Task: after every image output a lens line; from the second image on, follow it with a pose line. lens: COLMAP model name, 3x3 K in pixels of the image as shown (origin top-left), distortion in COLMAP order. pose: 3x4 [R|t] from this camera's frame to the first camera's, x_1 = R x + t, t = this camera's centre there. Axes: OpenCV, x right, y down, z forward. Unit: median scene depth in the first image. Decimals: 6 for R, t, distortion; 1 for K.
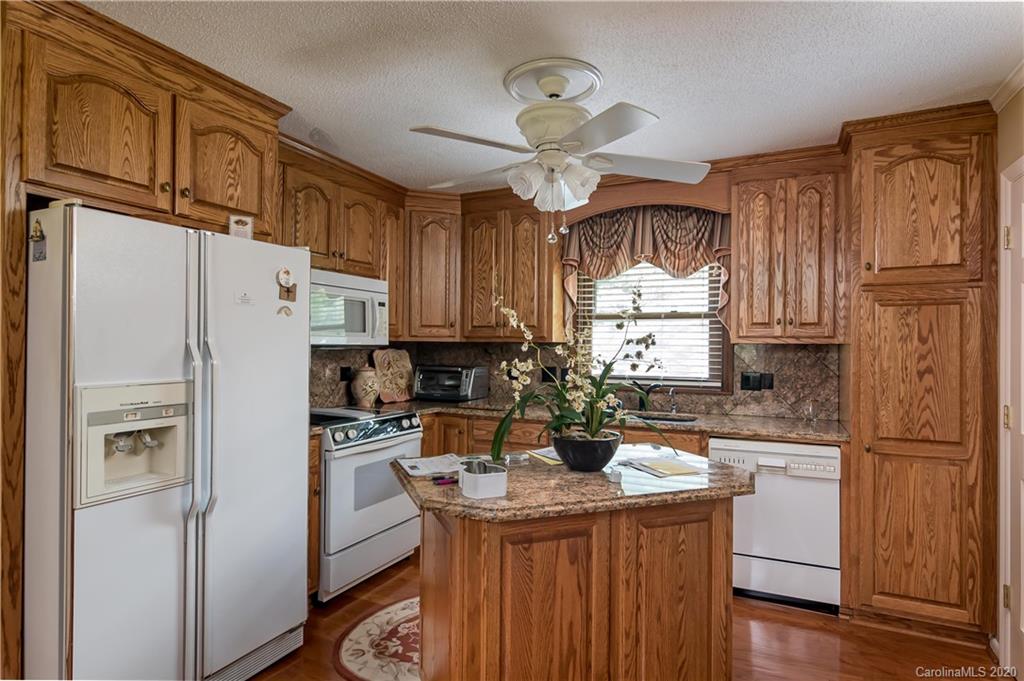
lens RADIAL K [[552.7, 0, 506.2], [0, 552.7, 346.8], [0, 0, 1]] dist [-0.003996, 0.005139]
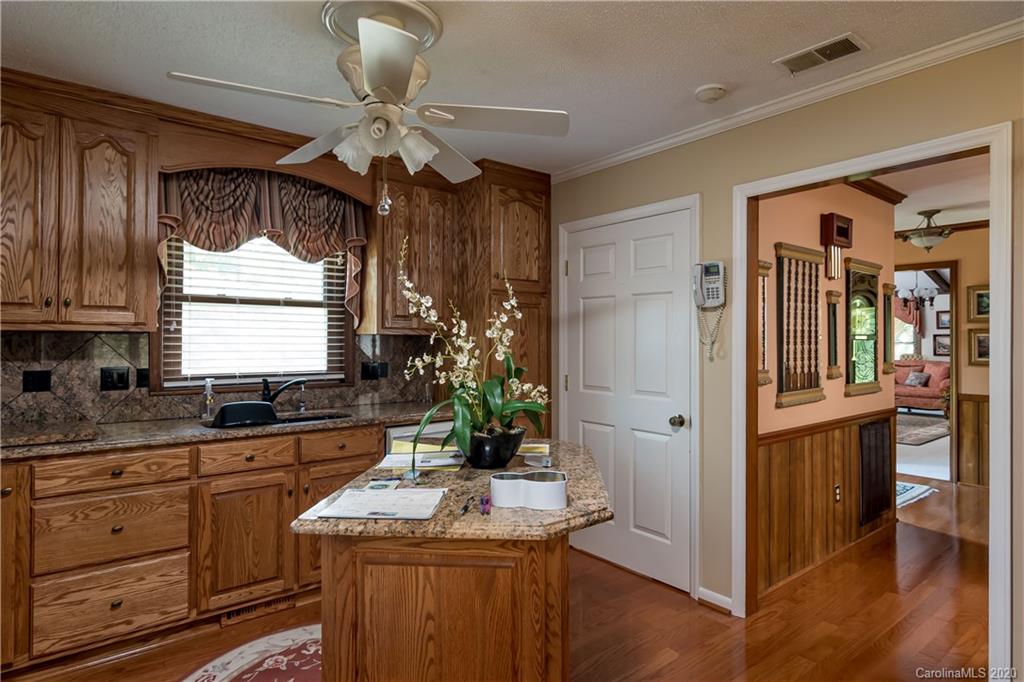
lens RADIAL K [[552.7, 0, 502.2], [0, 552.7, 340.7], [0, 0, 1]] dist [-0.003996, 0.005139]
pose [[0.429483, -0.004619, 0.903063, -0.427523], [0.000630, 0.999988, 0.004815, 0.000851], [-0.903075, -0.001499, 0.429481, 0.364006]]
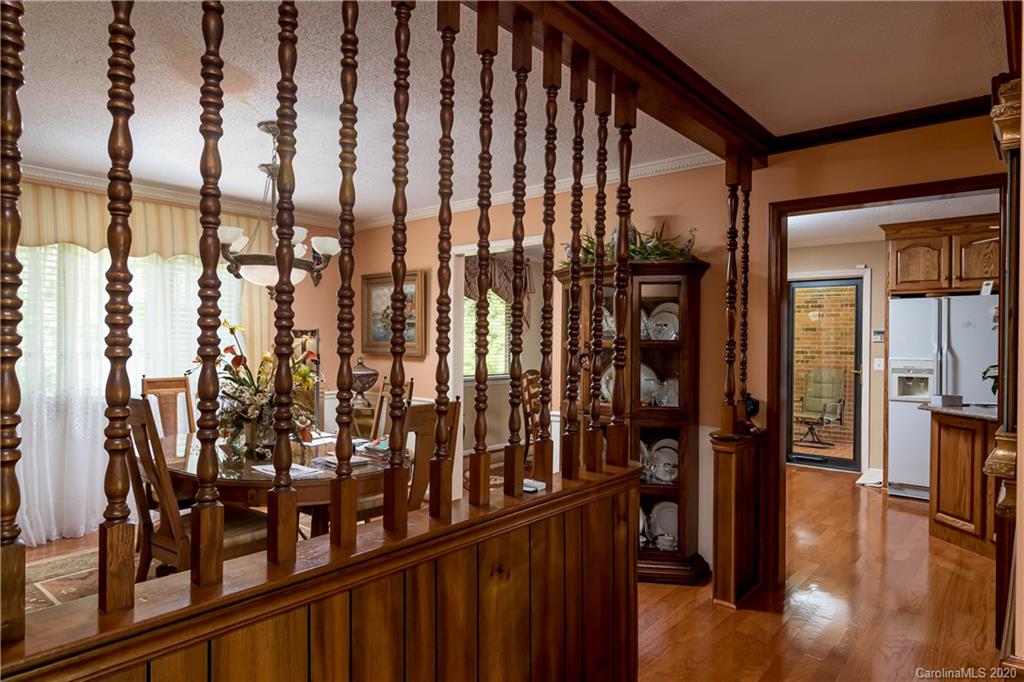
lens RADIAL K [[619.6, 0, 511.5], [0, 619.6, 345.2], [0, 0, 1]] dist [-0.003900, -0.000542]
pose [[-0.246288, -0.004147, -0.969188, 1.203158], [-0.002779, 0.999990, -0.003572, 0.005064], [0.969193, 0.001814, -0.246297, -0.070158]]
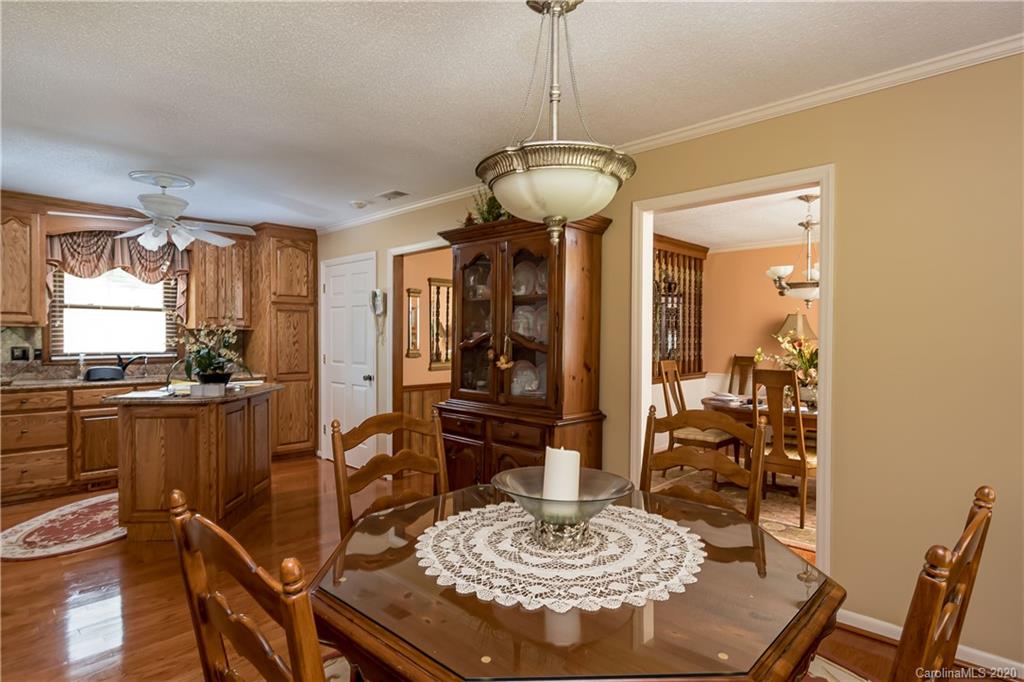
lens RADIAL K [[552.7, 0, 504.8], [0, 552.7, 346.7], [0, 0, 1]] dist [-0.003996, 0.005139]
pose [[0.311491, -0.022799, 0.949976, -0.915393], [-0.001928, 0.999695, 0.024624, 0.004971], [-0.950247, -0.009501, 0.311352, -0.423094]]
